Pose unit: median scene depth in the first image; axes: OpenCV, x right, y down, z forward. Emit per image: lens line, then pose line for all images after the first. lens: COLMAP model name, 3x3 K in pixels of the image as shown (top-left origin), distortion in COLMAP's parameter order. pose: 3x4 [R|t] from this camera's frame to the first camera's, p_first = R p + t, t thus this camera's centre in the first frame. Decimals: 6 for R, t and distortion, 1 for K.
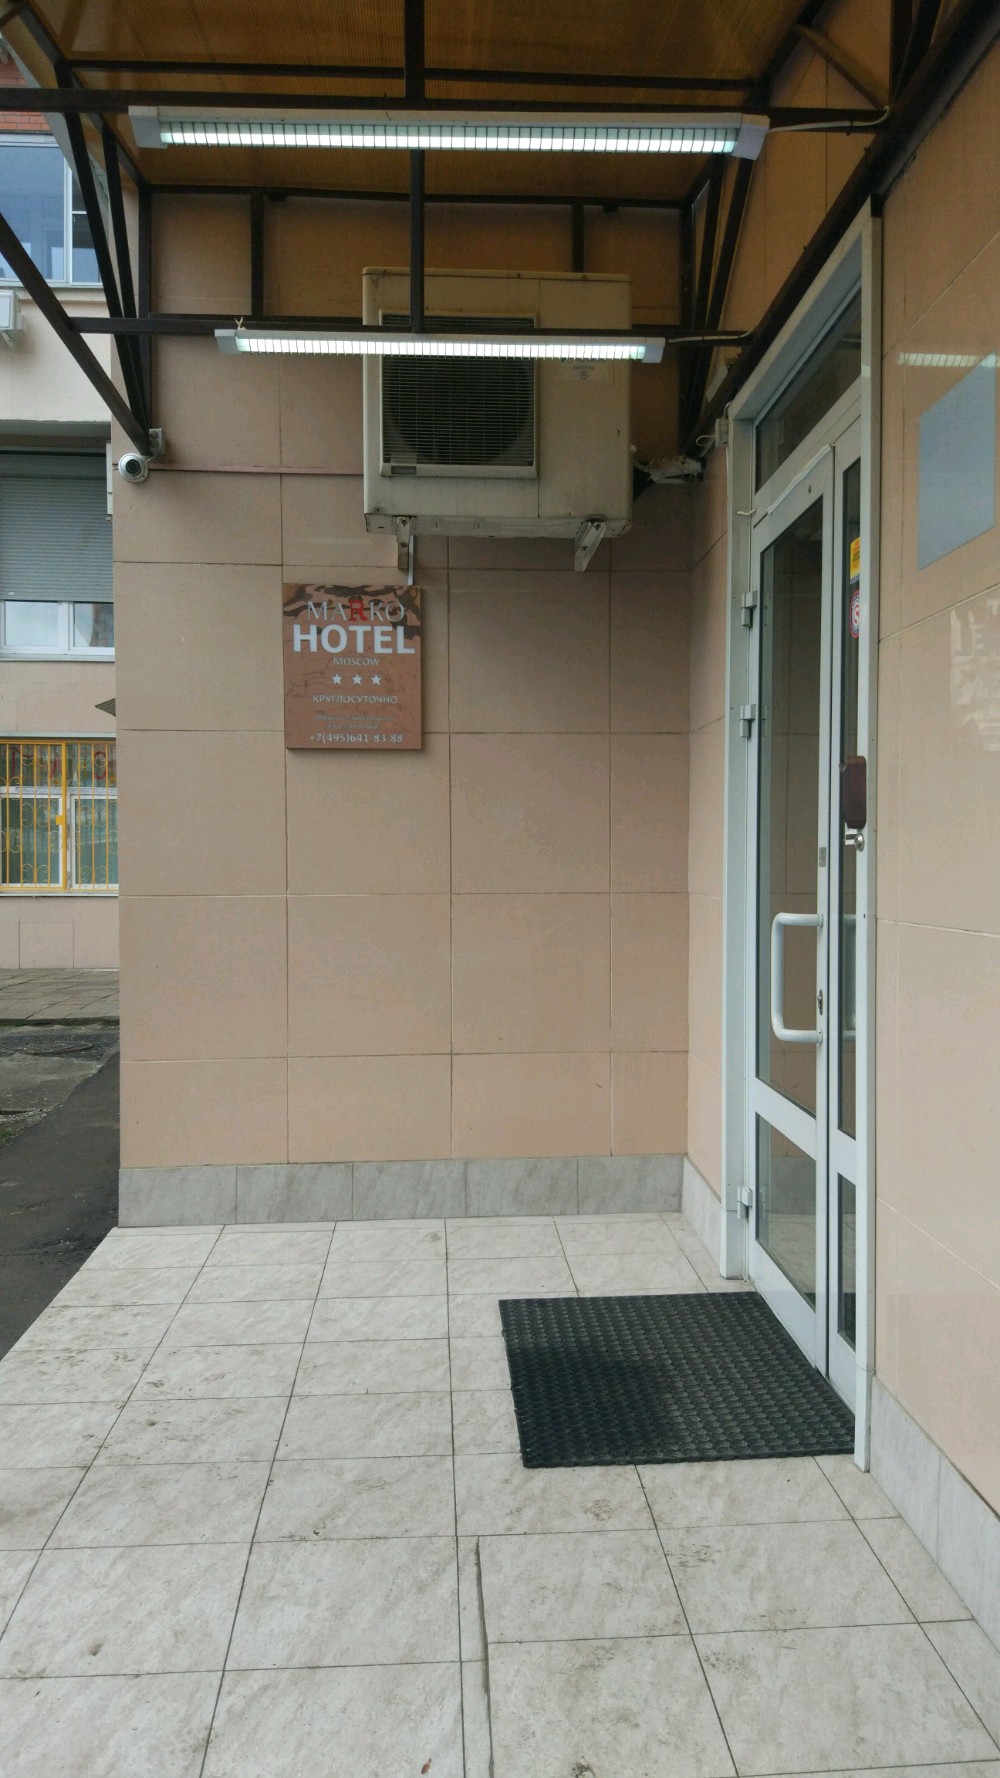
lens RADIAL K [[1436.2, 0, 519.0], [0, 1436.2, 921.5], [0, 0, 1]] dist [0.007177, -0.010067]
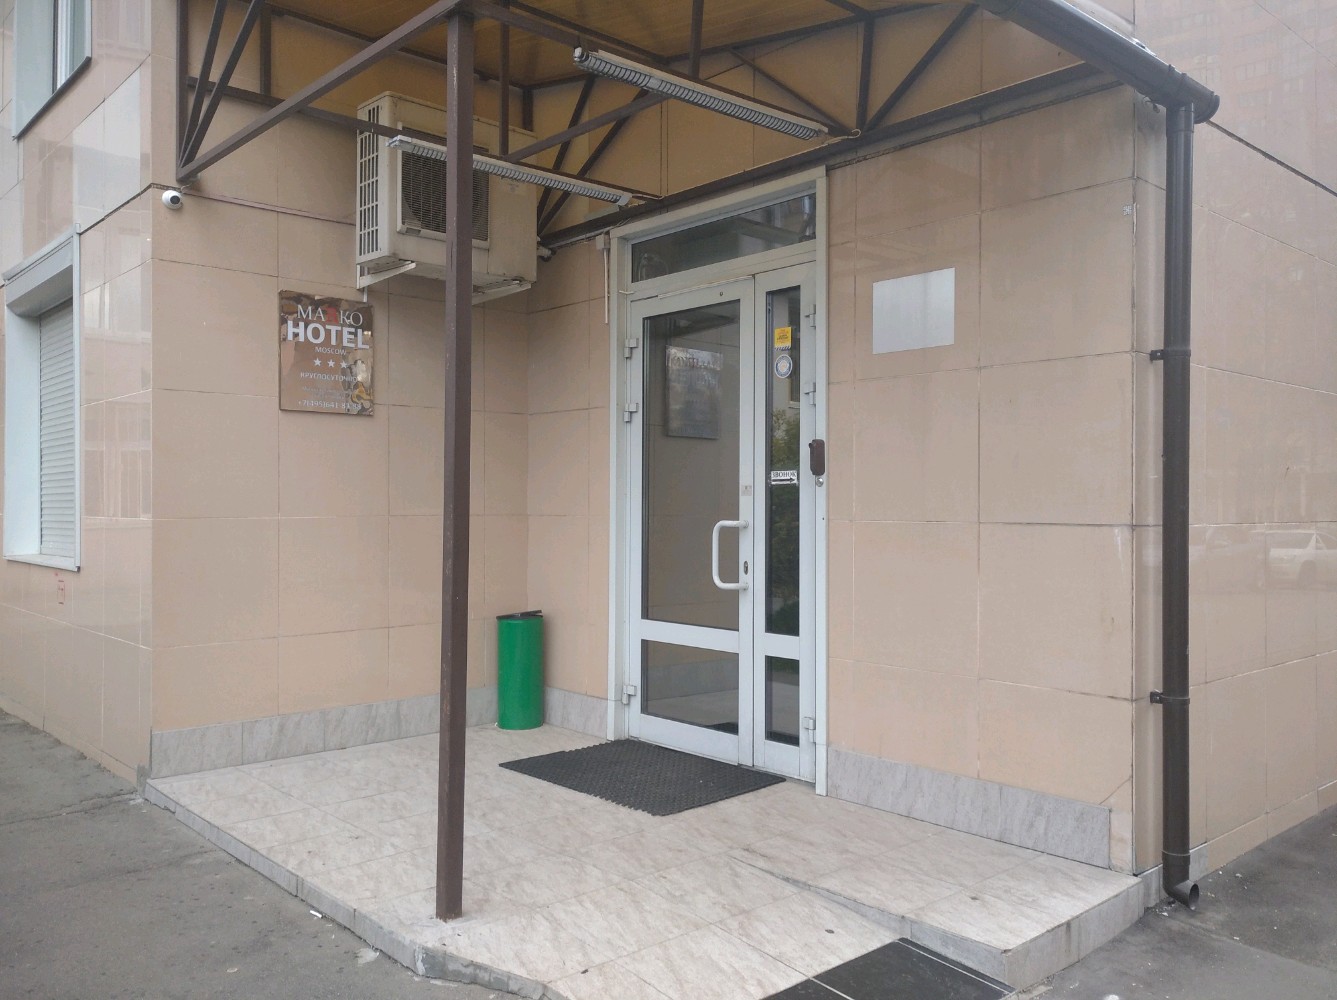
lens RADIAL K [[1091.2, 0, 668.4], [0, 1091.2, 500.2], [0, 0, 1]] dist [-0.000607, -0.002145]
pose [[0.782769, 0.008294, 0.622257, -0.520951], [0.021545, 0.998951, -0.040417, 0.016289], [-0.621939, 0.045043, 0.781769, -0.038726]]
